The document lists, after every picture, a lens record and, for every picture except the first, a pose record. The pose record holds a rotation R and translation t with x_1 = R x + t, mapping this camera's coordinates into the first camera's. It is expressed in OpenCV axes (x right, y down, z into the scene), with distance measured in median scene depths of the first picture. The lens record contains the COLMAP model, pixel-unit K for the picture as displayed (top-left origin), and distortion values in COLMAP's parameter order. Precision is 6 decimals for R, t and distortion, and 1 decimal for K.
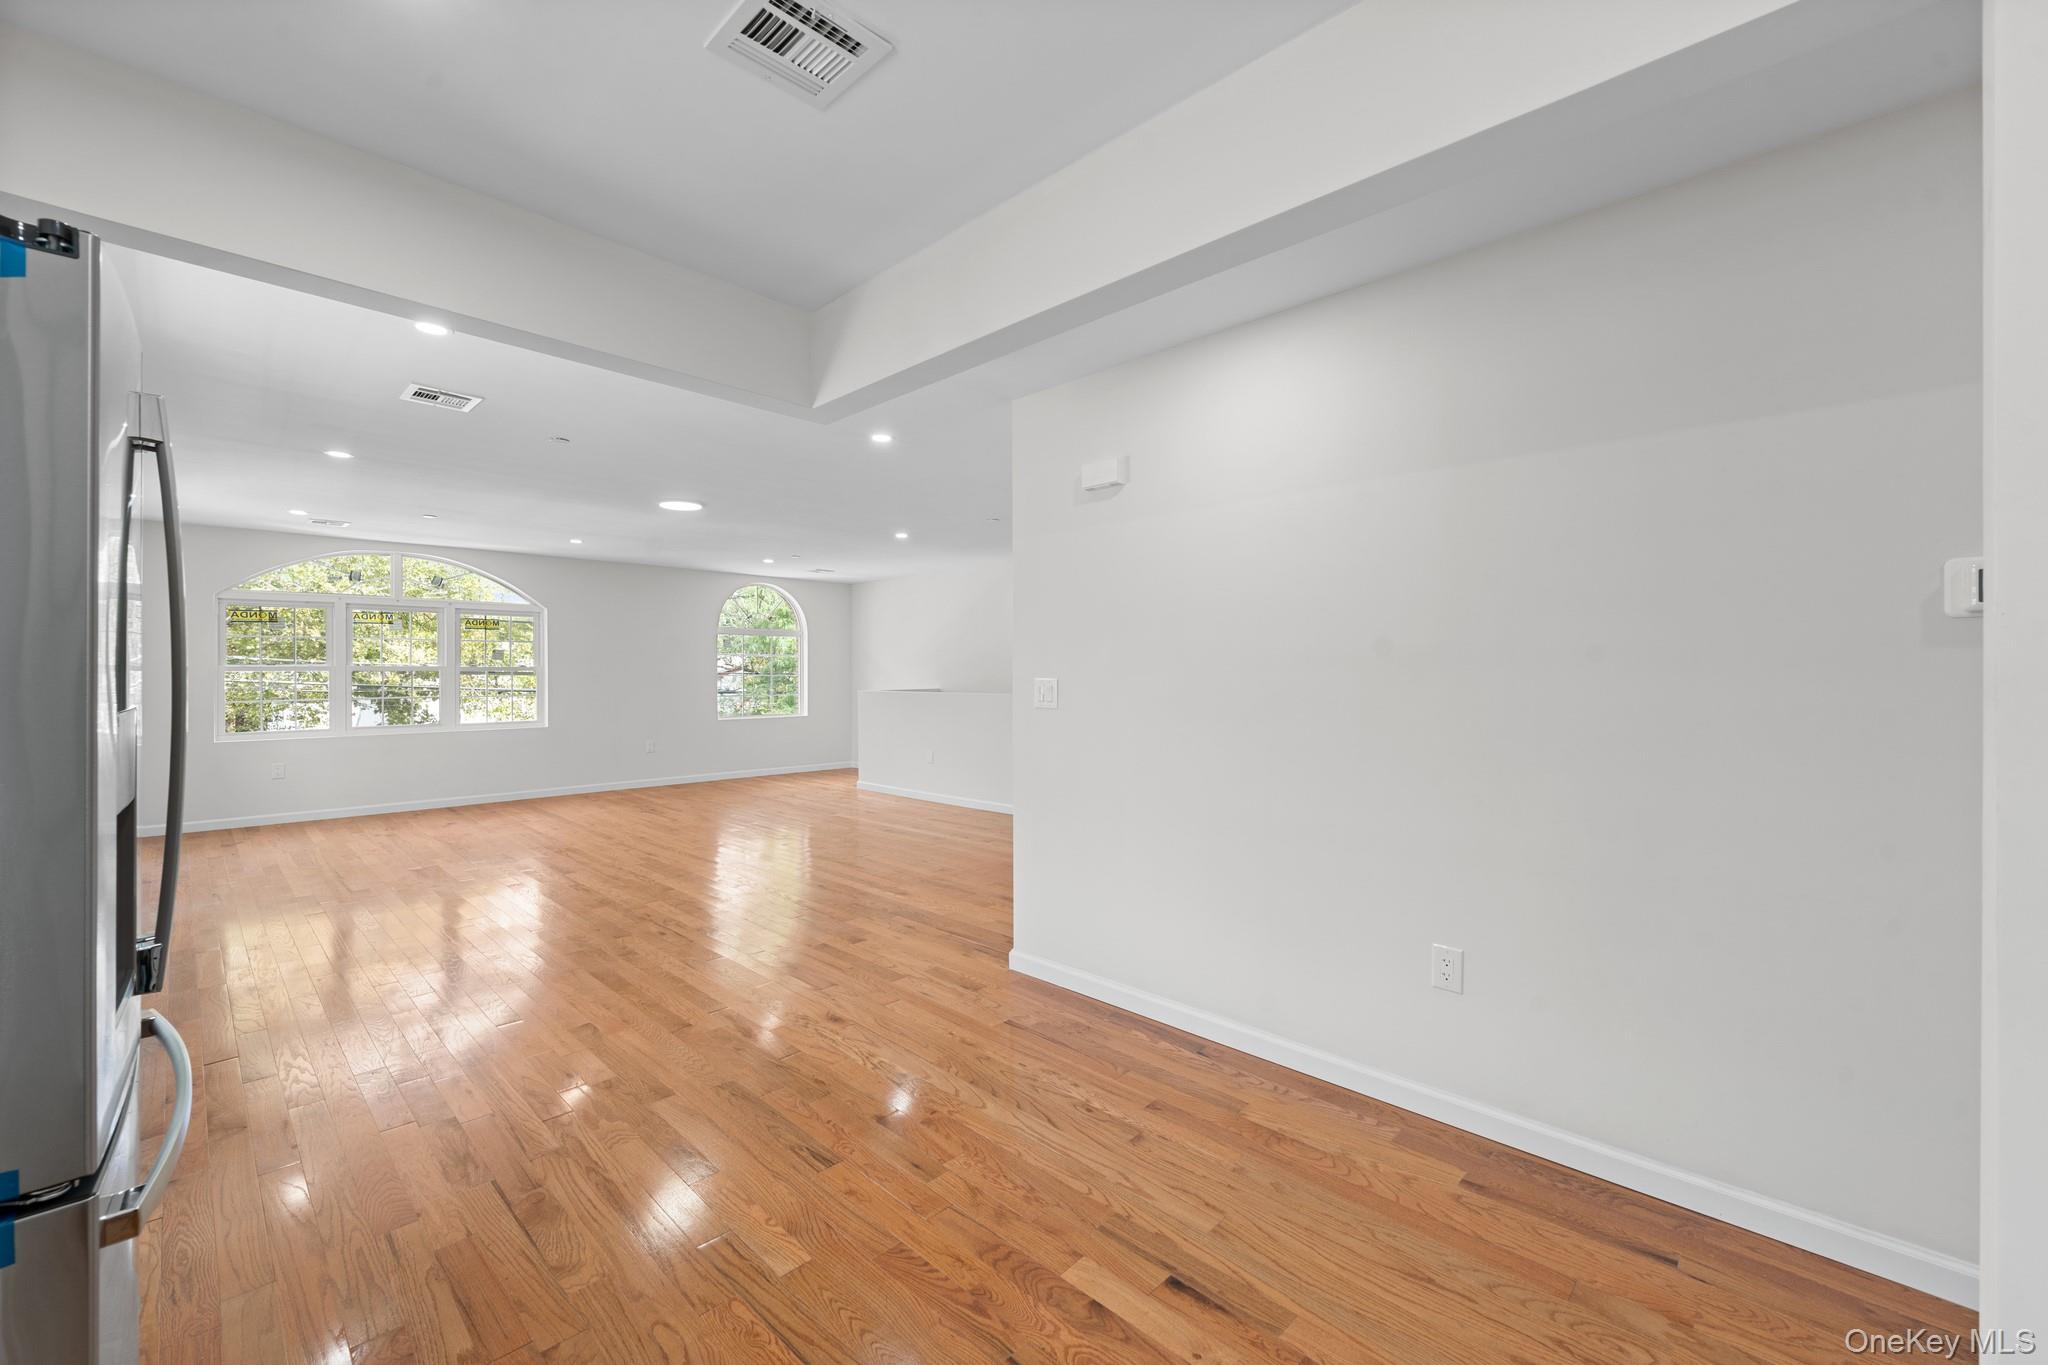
lens RADIAL K [[830.1, 0, 1025.8], [0, 830.1, 677.6], [0, 0, 1]] dist [0.001645, -0.000885]
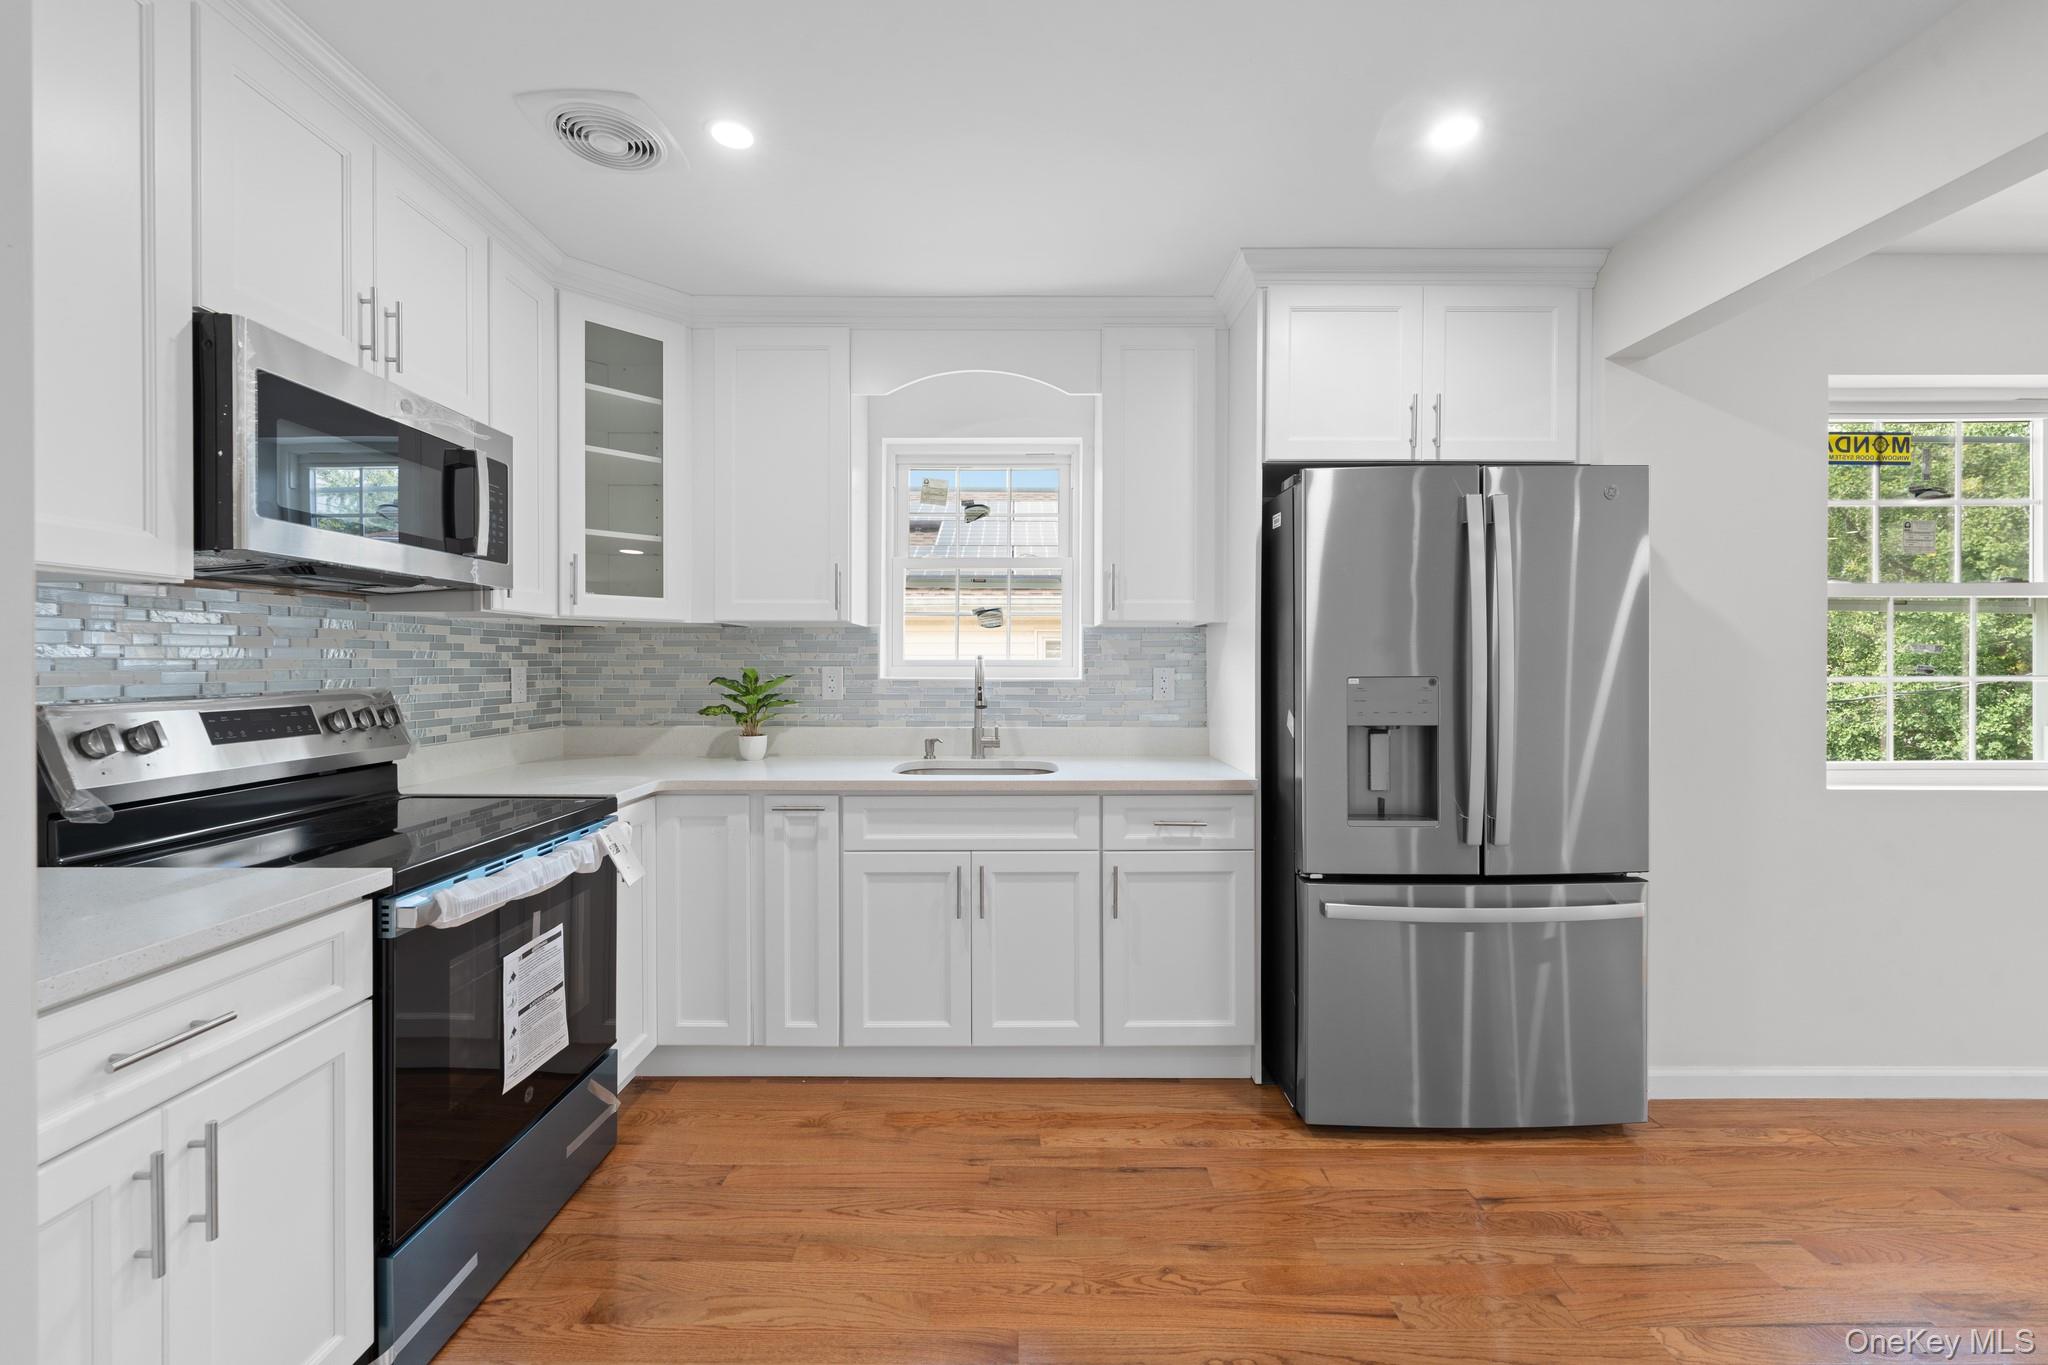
lens RADIAL K [[830.1, 0, 1022.4], [0, 830.1, 668.1], [0, 0, 1]] dist [0.001645, -0.000885]
pose [[-0.719368, 0.006932, -0.694595, 0.133779], [-0.001870, 0.999927, 0.011916, -0.000994], [0.694627, 0.009871, -0.719303, 0.269375]]
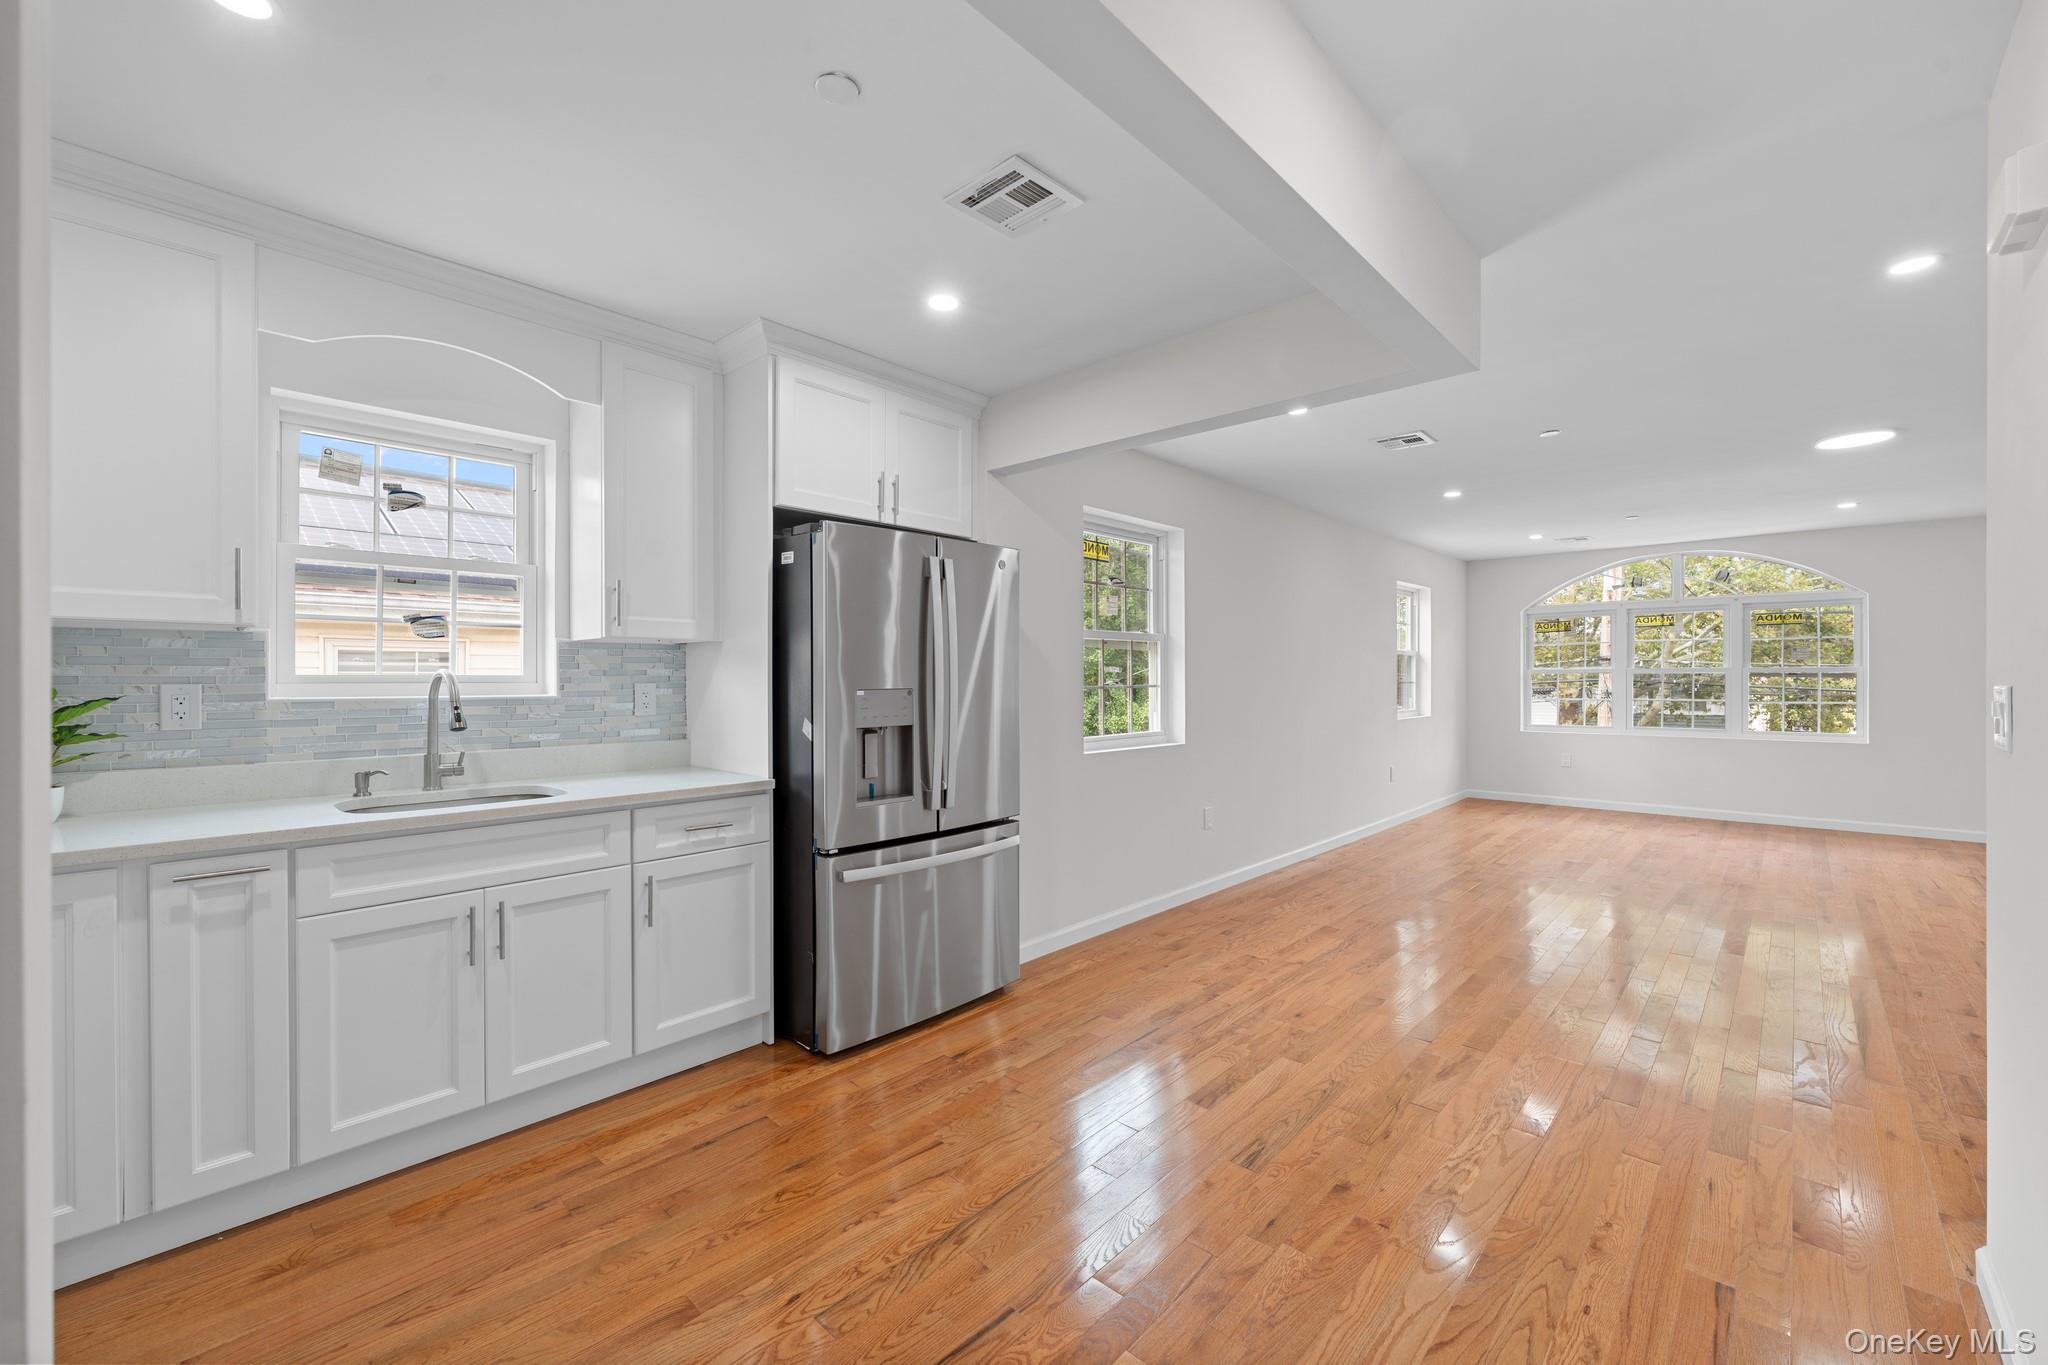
lens RADIAL K [[830.1, 0, 1024.0], [0, 830.1, 678.8], [0, 0, 1]] dist [0.001645, -0.000885]
pose [[0.018038, 0.005605, -0.999822, 0.220469], [-0.005438, 0.999970, 0.005507, -0.001964], [0.999823, 0.005337, 0.018068, 0.205966]]
